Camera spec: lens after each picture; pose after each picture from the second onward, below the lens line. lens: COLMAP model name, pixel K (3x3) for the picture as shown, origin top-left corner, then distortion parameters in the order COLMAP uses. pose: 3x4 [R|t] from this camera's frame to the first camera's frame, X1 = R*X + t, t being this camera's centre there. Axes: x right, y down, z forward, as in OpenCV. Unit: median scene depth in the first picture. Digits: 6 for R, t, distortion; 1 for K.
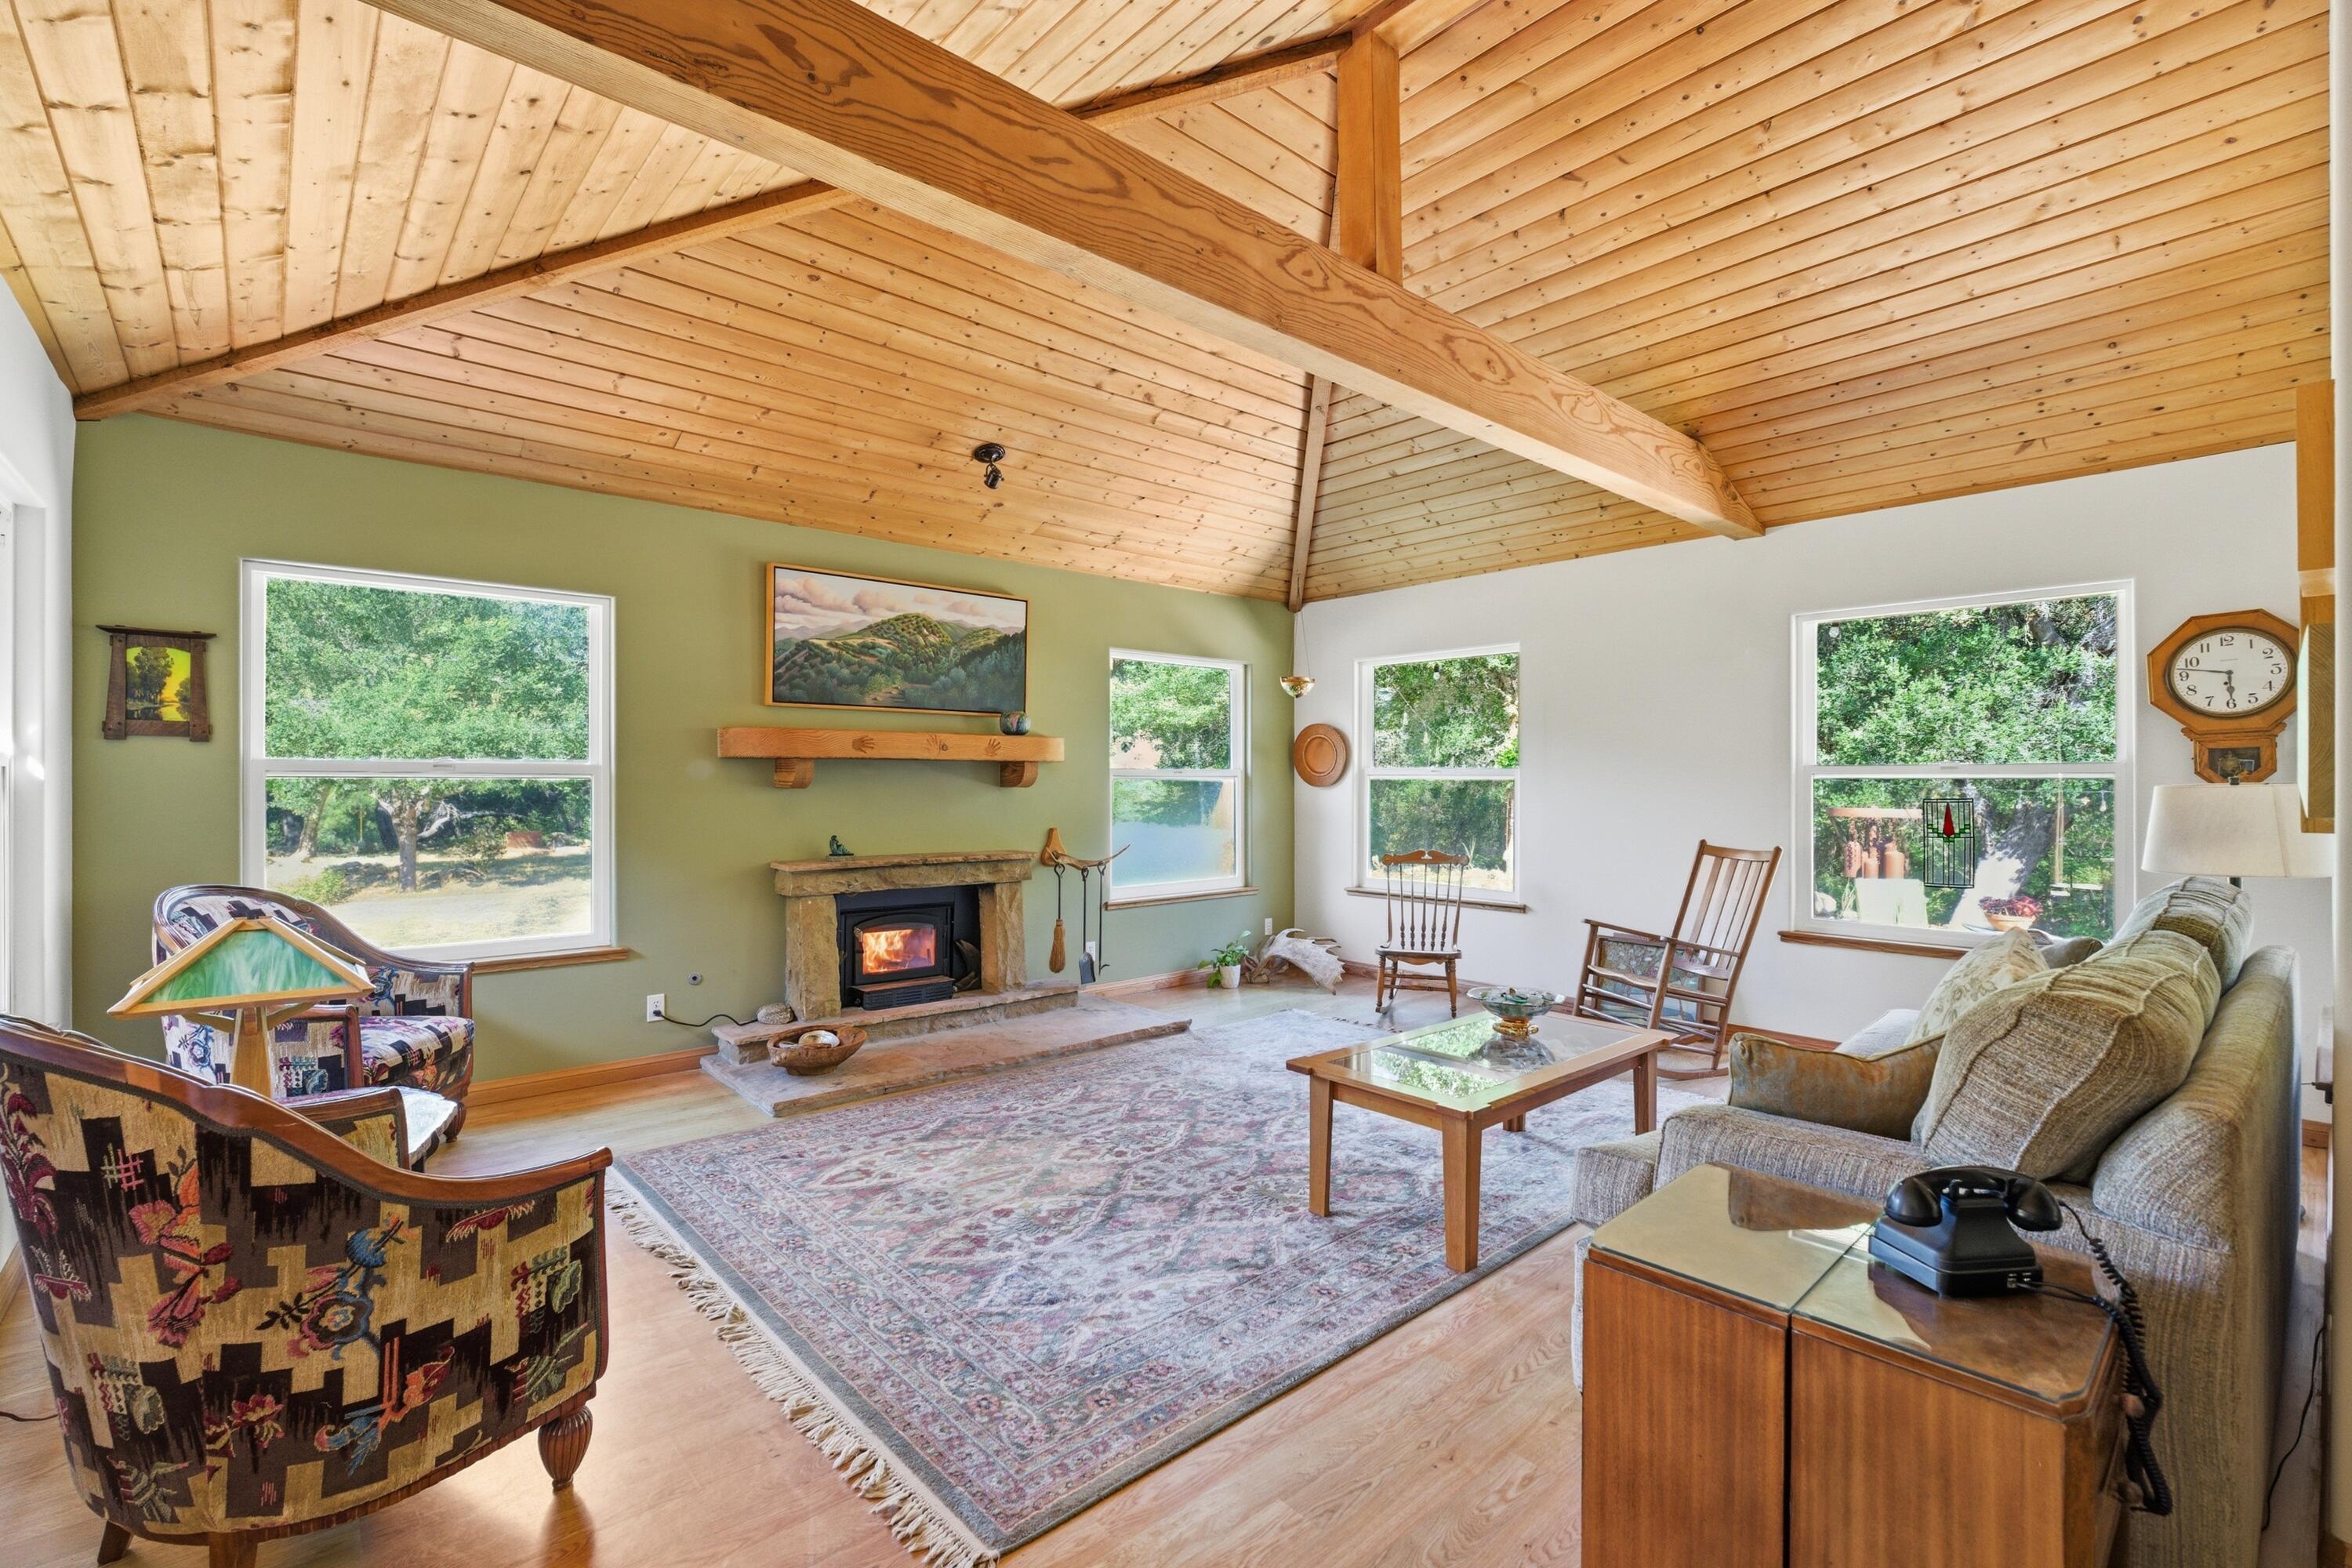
lens RADIAL K [[1036.4, 0, 1164.6], [0, 1036.4, 784.7], [0, 0, 1]] dist [-0.012134, 0.004326]
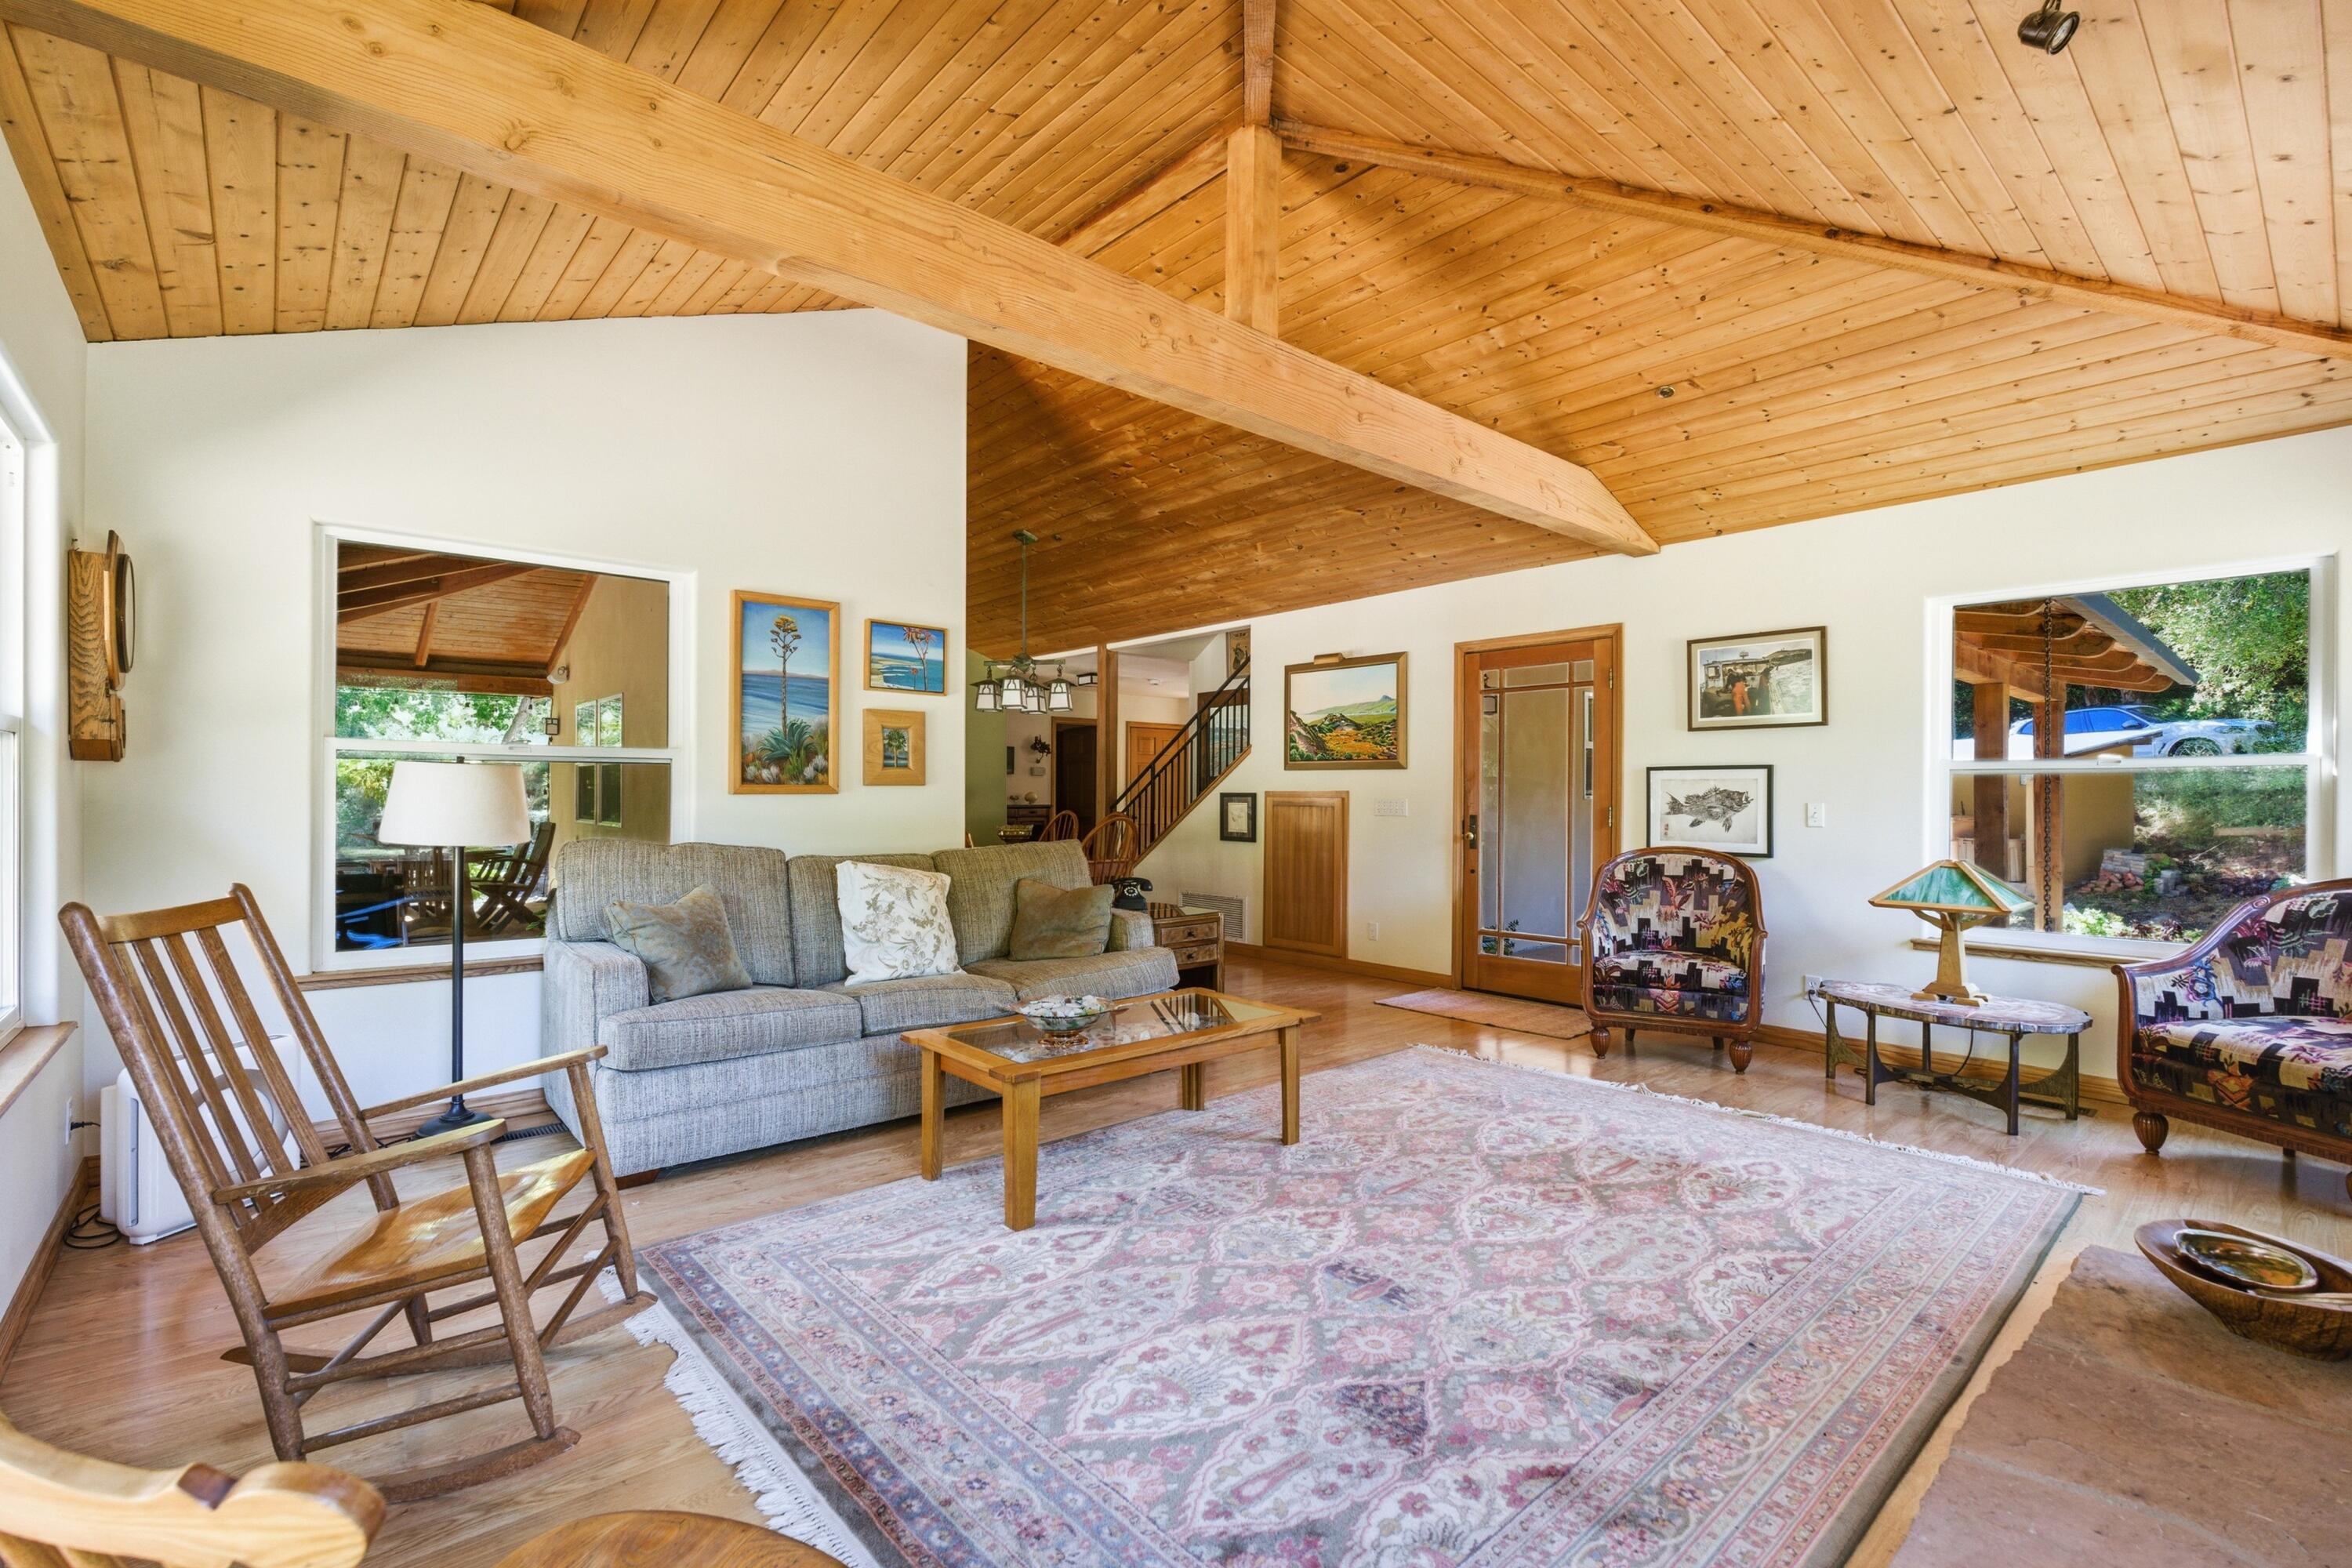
lens RADIAL K [[1037.0, 0, 1173.9], [0, 1037.0, 814.7], [0, 0, 1]] dist [-0.001345, 0.000368]
pose [[-0.999963, -0.006748, -0.005424, 0.177013], [-0.006877, 0.999687, 0.024044, 0.013943], [0.005260, 0.024080, -0.999696, 1.316369]]
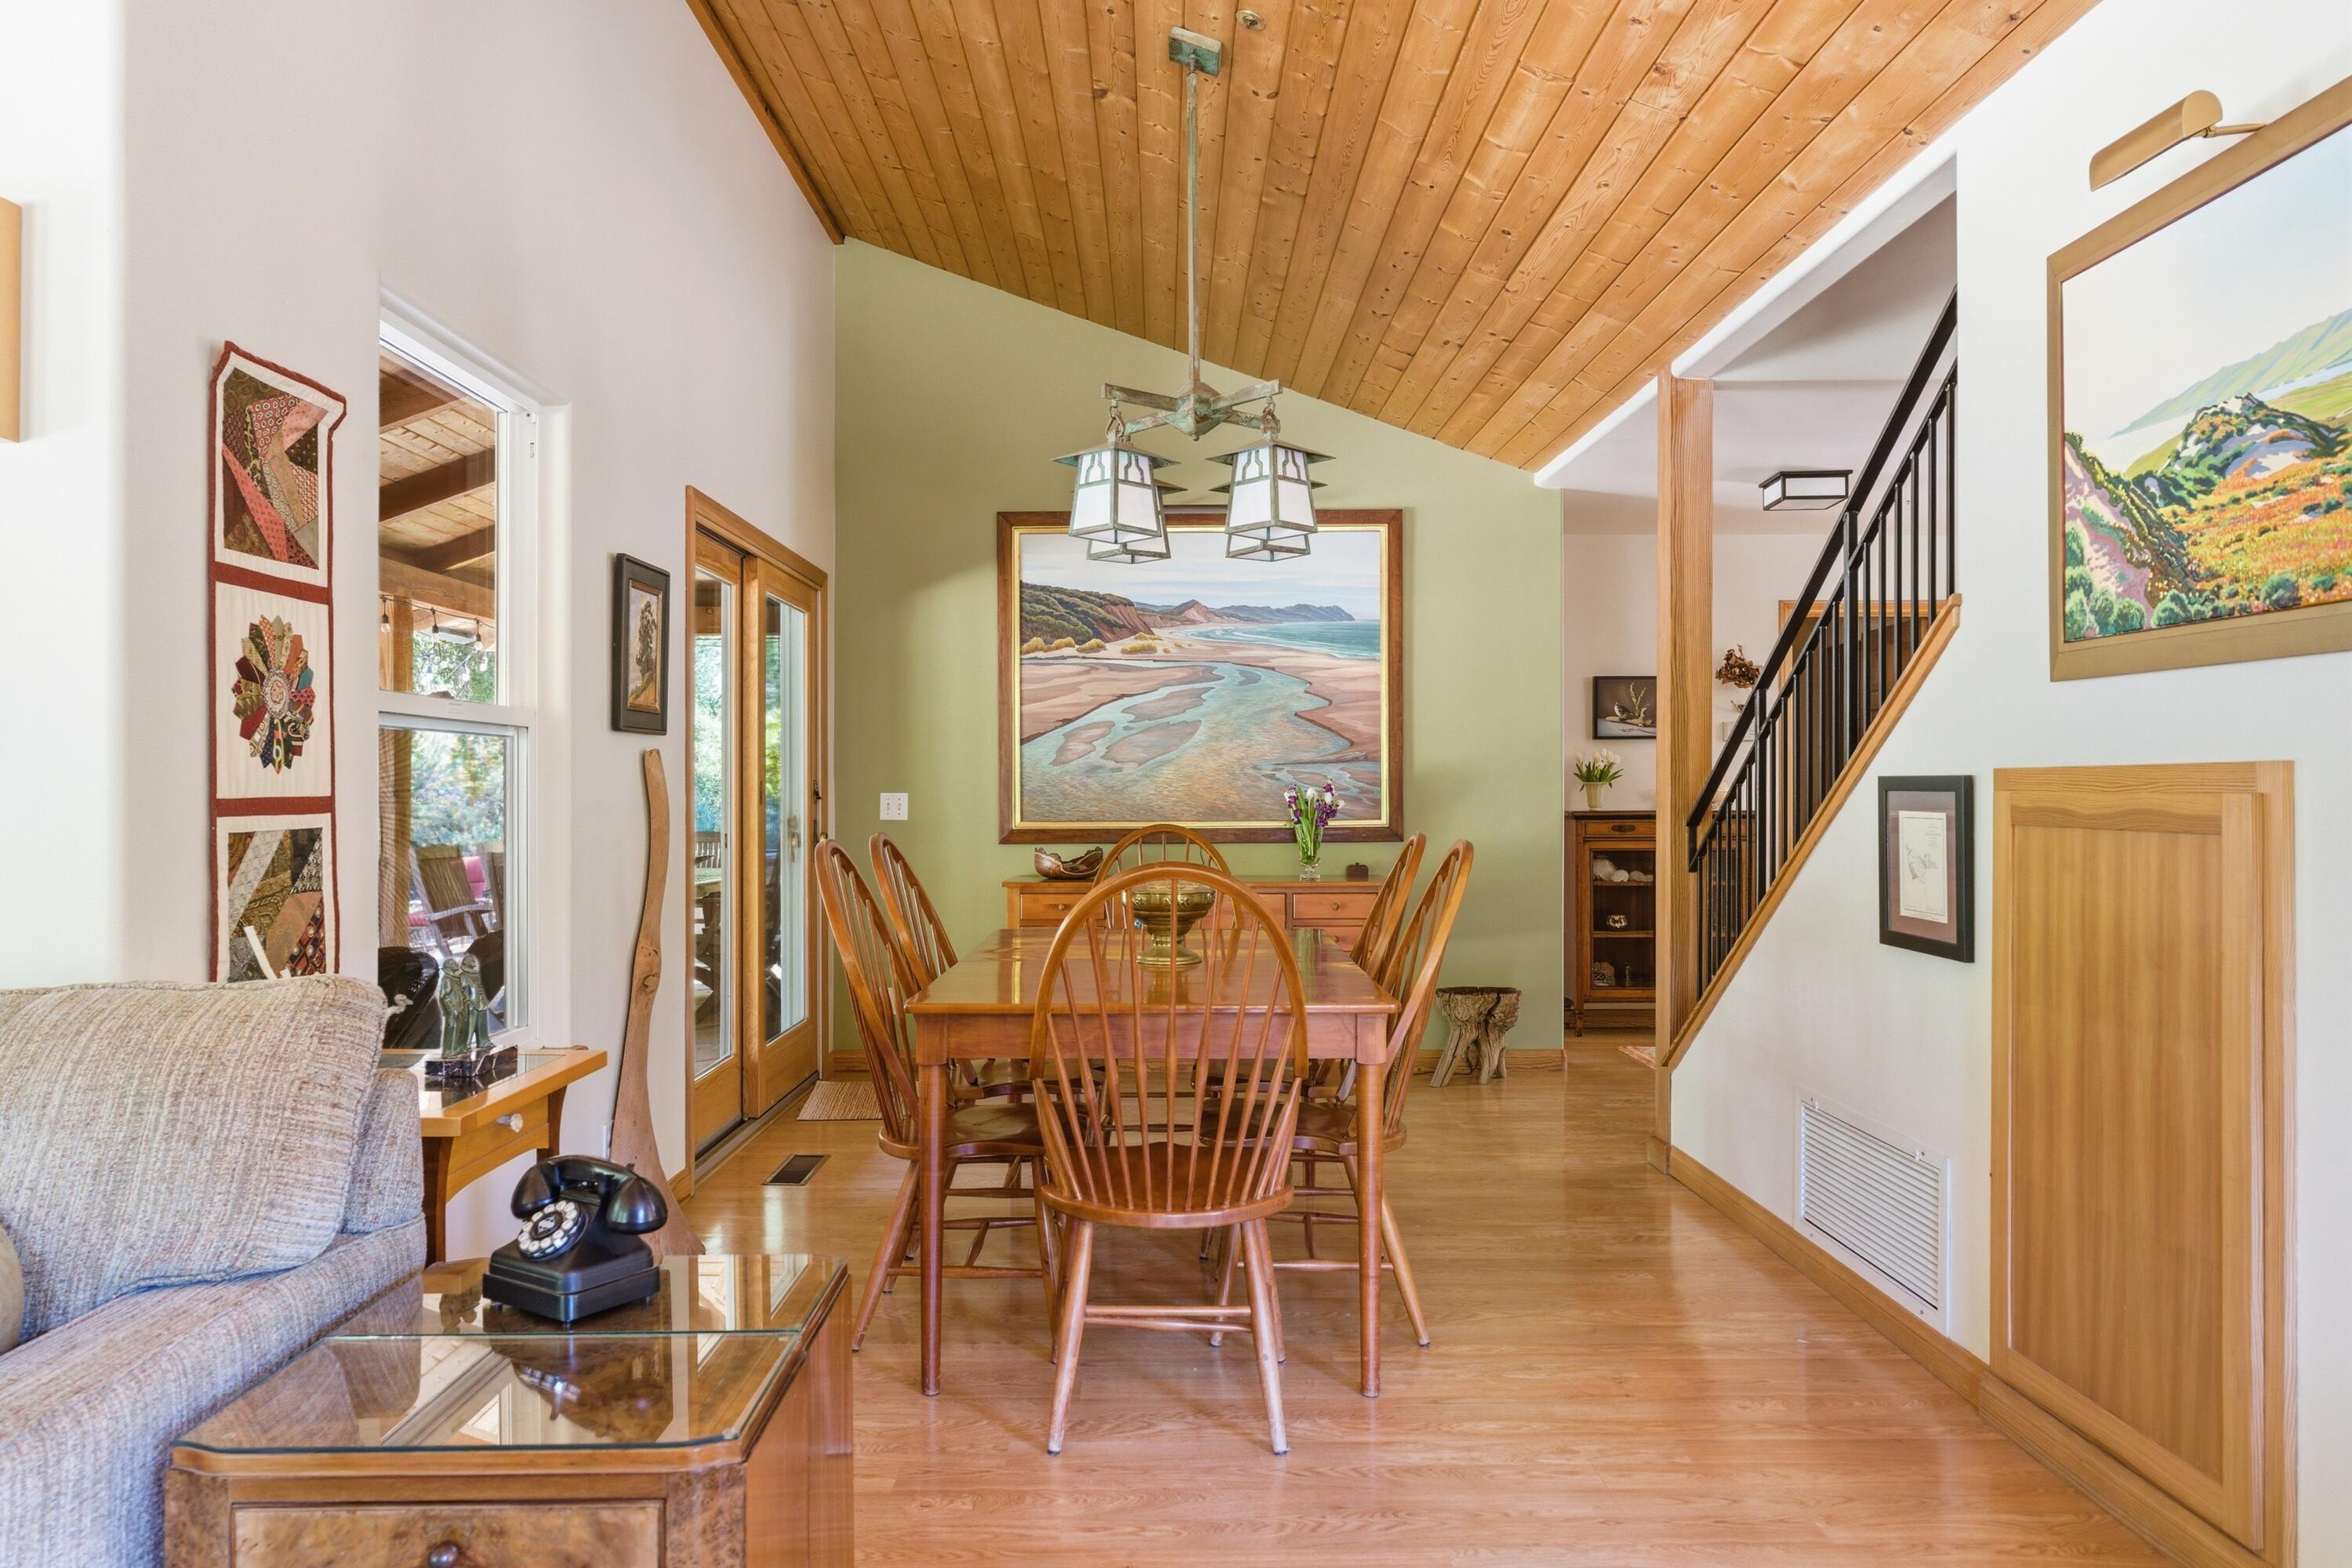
lens RADIAL K [[1583.9, 0, 1175.9], [0, 1583.9, 775.3], [0, 0, 1]] dist [-0.009162, 0.000644]
pose [[-0.760869, 0.004019, 0.648893, -0.113337], [0.003450, 0.999992, -0.002149, 0.017900], [-0.648896, 0.000603, -0.760877, 0.457406]]
